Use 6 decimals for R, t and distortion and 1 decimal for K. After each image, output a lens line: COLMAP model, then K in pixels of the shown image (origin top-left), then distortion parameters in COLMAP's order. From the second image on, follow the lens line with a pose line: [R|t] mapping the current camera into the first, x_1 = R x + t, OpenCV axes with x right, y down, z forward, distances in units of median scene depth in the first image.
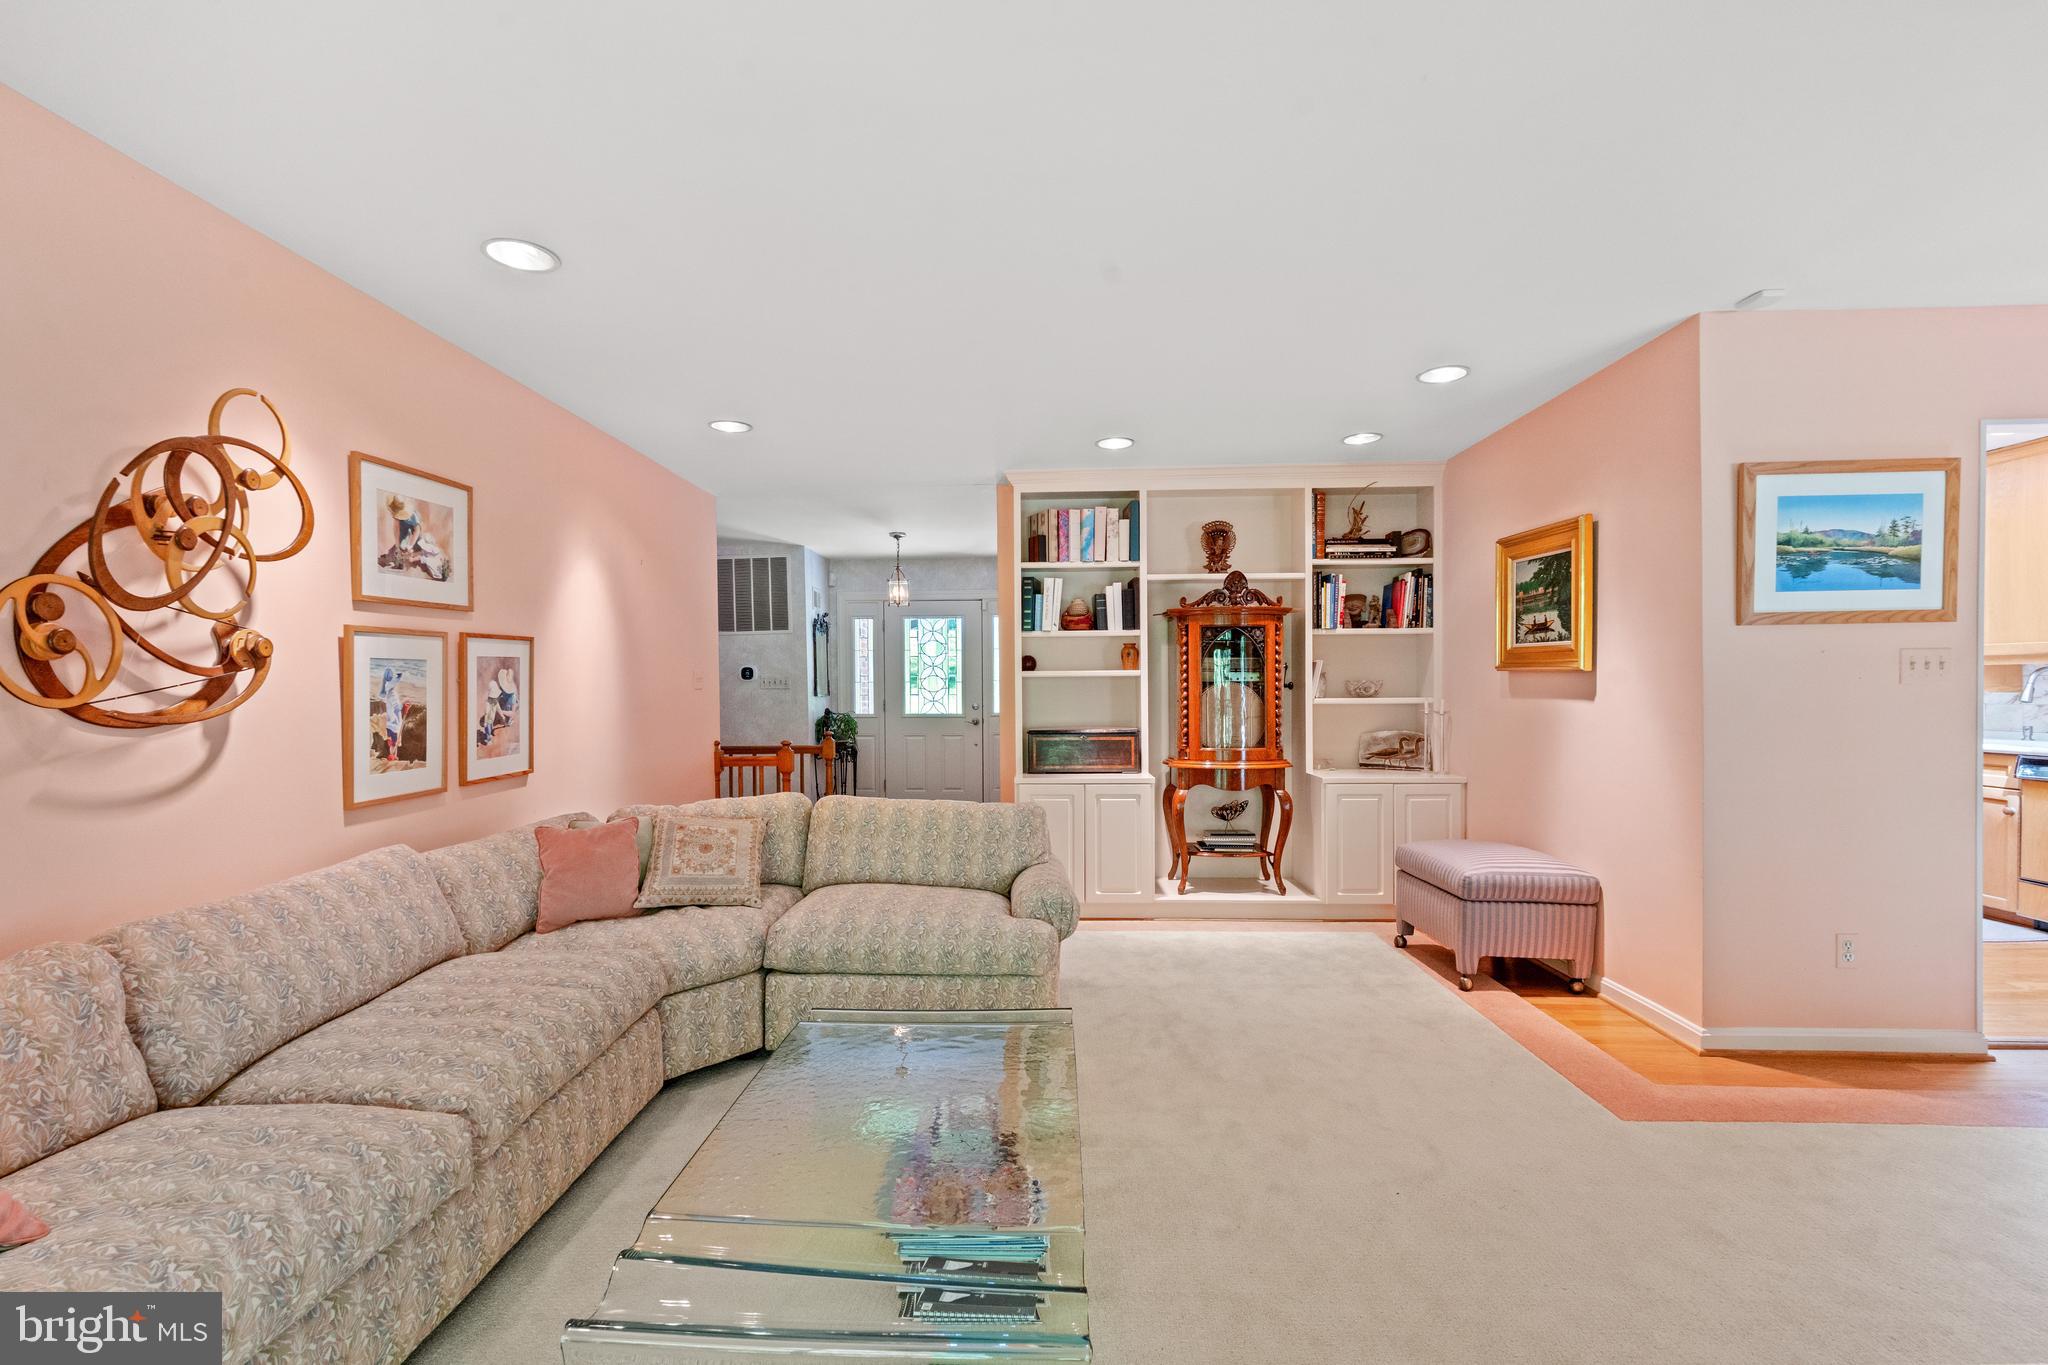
lens RADIAL K [[912.9, 0, 1017.5], [0, 912.9, 685.2], [0, 0, 1]] dist [-0.008404, -0.000172]
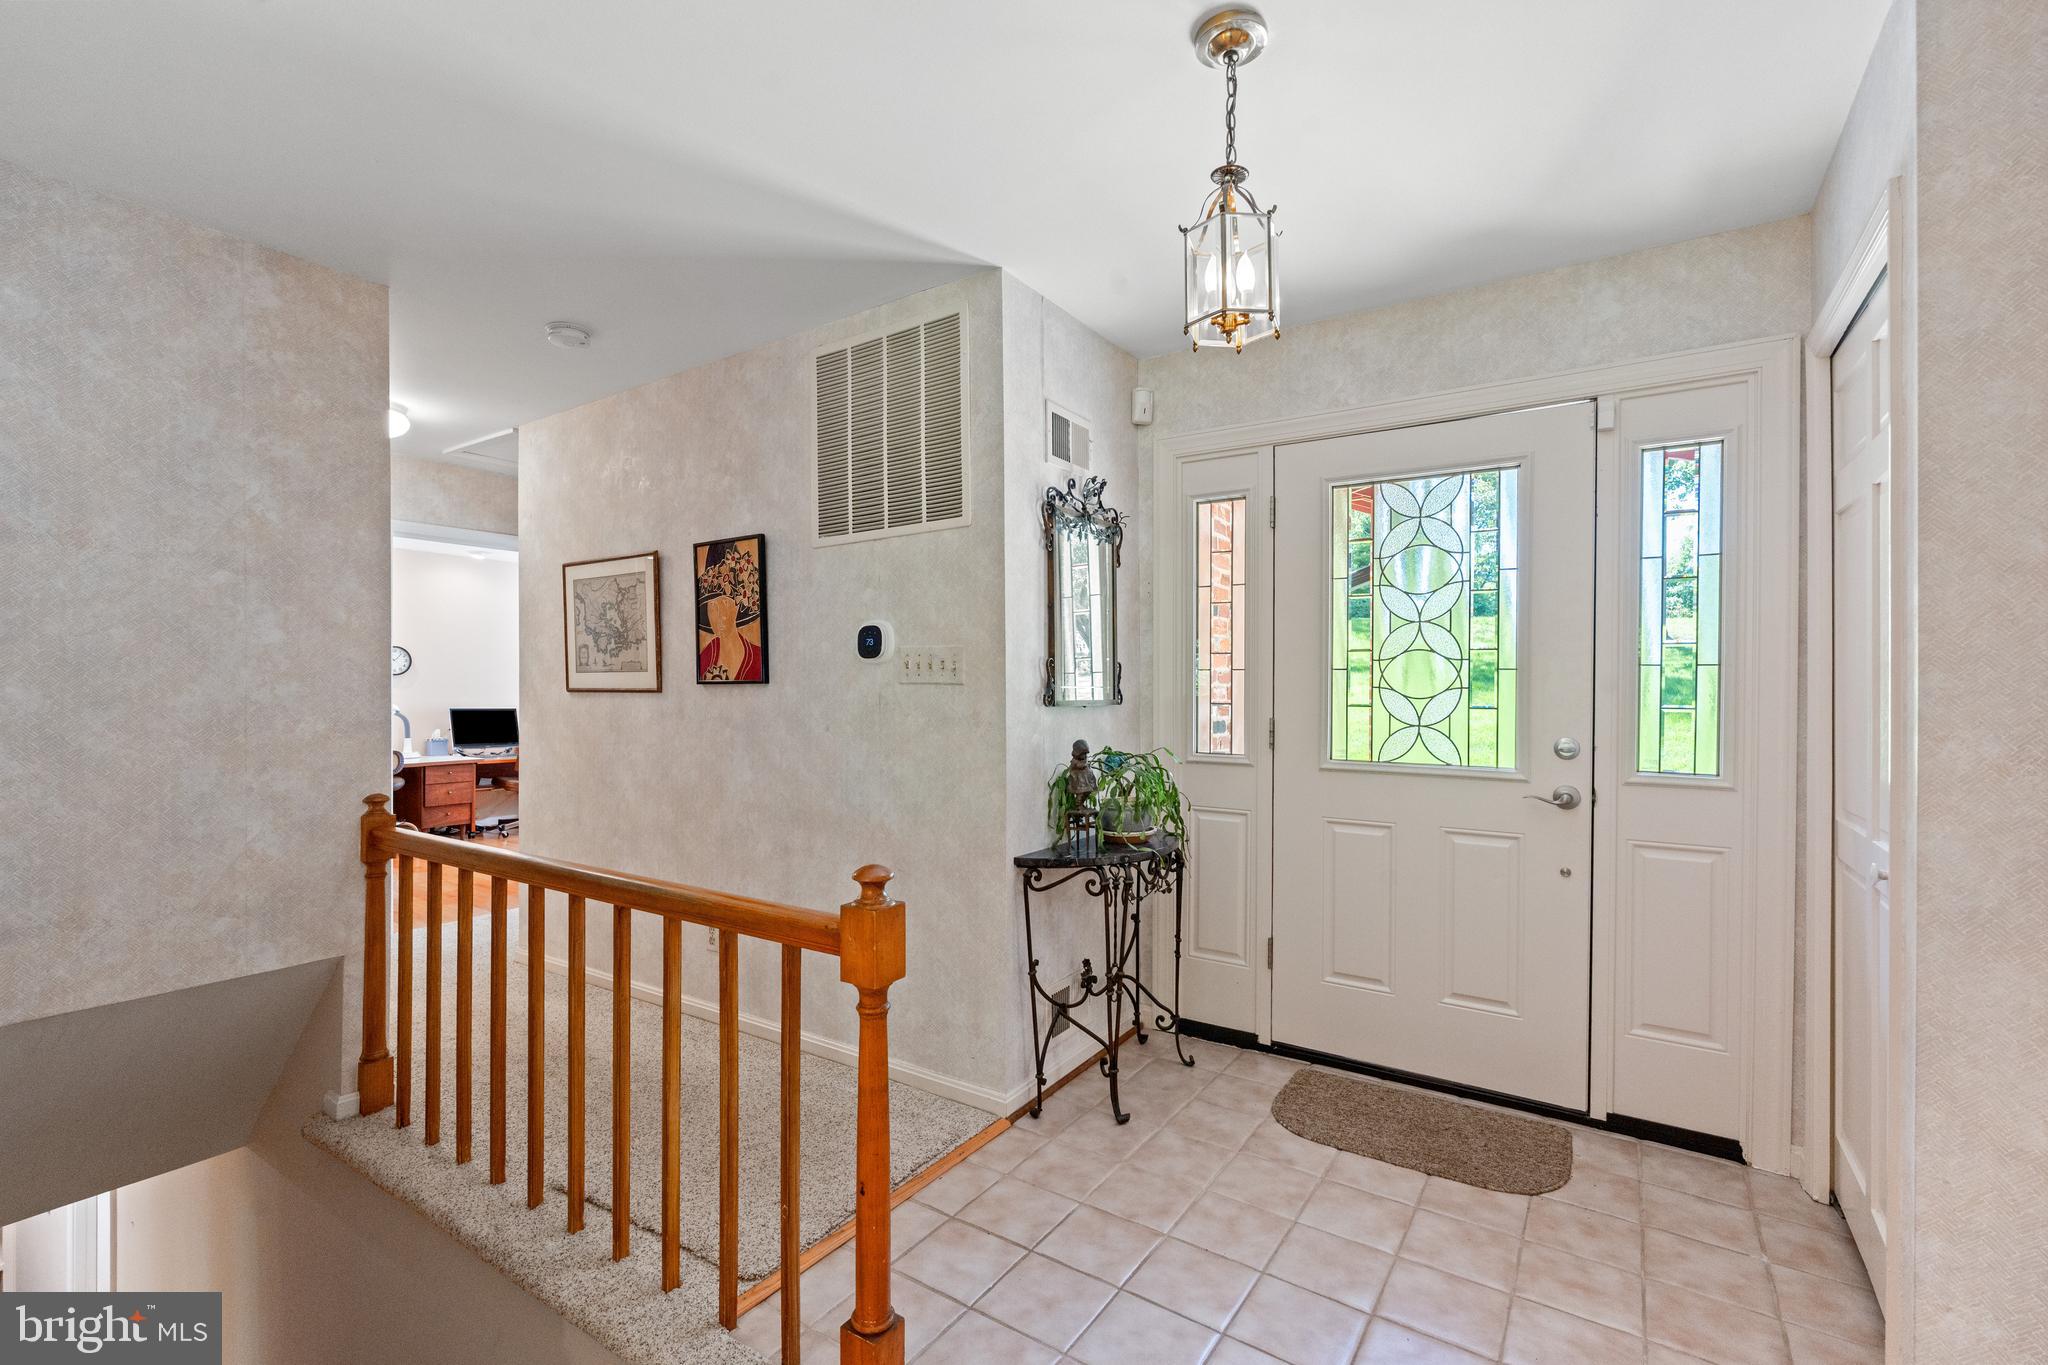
lens RADIAL K [[912.9, 0, 1006.7], [0, 912.9, 686.5], [0, 0, 1]] dist [-0.008404, -0.000172]
pose [[0.849738, 0.010693, -0.527097, -0.047101], [-0.012569, 0.999921, 0.000023, 0.004433], [0.527056, 0.006606, 0.849805, 0.668874]]
